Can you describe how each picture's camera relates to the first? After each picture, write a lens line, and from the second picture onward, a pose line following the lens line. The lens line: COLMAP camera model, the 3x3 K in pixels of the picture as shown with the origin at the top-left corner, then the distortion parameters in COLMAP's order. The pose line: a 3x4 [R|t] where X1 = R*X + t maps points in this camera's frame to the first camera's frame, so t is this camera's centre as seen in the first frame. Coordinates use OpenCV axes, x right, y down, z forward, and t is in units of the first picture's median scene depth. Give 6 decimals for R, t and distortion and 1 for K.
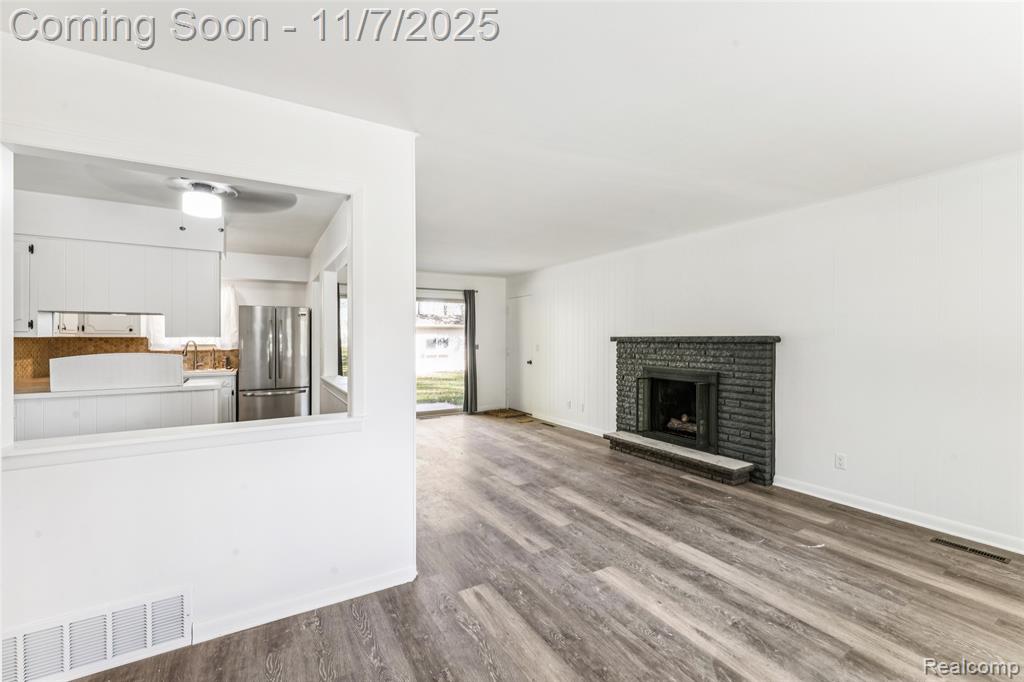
lens RADIAL K [[423.8, 0, 513.0], [0, 423.8, 342.5], [0, 0, 1]] dist [0.002241, 0.001559]
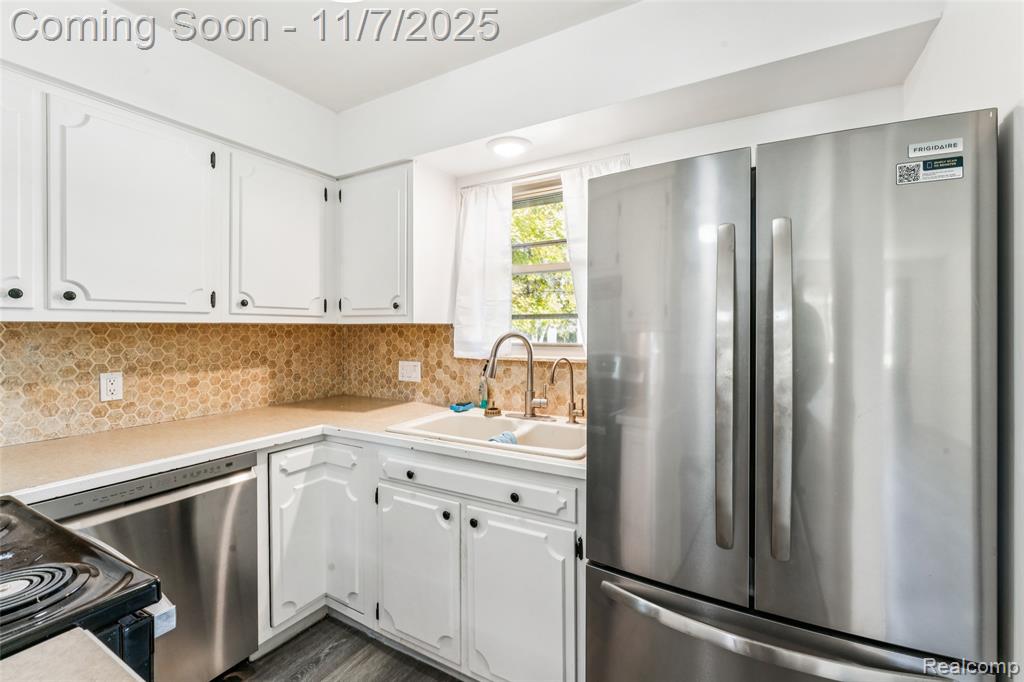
lens RADIAL K [[439.7, 0, 498.2], [0, 439.7, 328.8], [0, 0, 1]] dist [-0.004454, -0.000029]
pose [[0.474396, 0.000819, -0.880311, -0.646327], [-0.009583, 0.999945, -0.004234, -0.009241], [0.880259, 0.010445, 0.474378, 1.179280]]
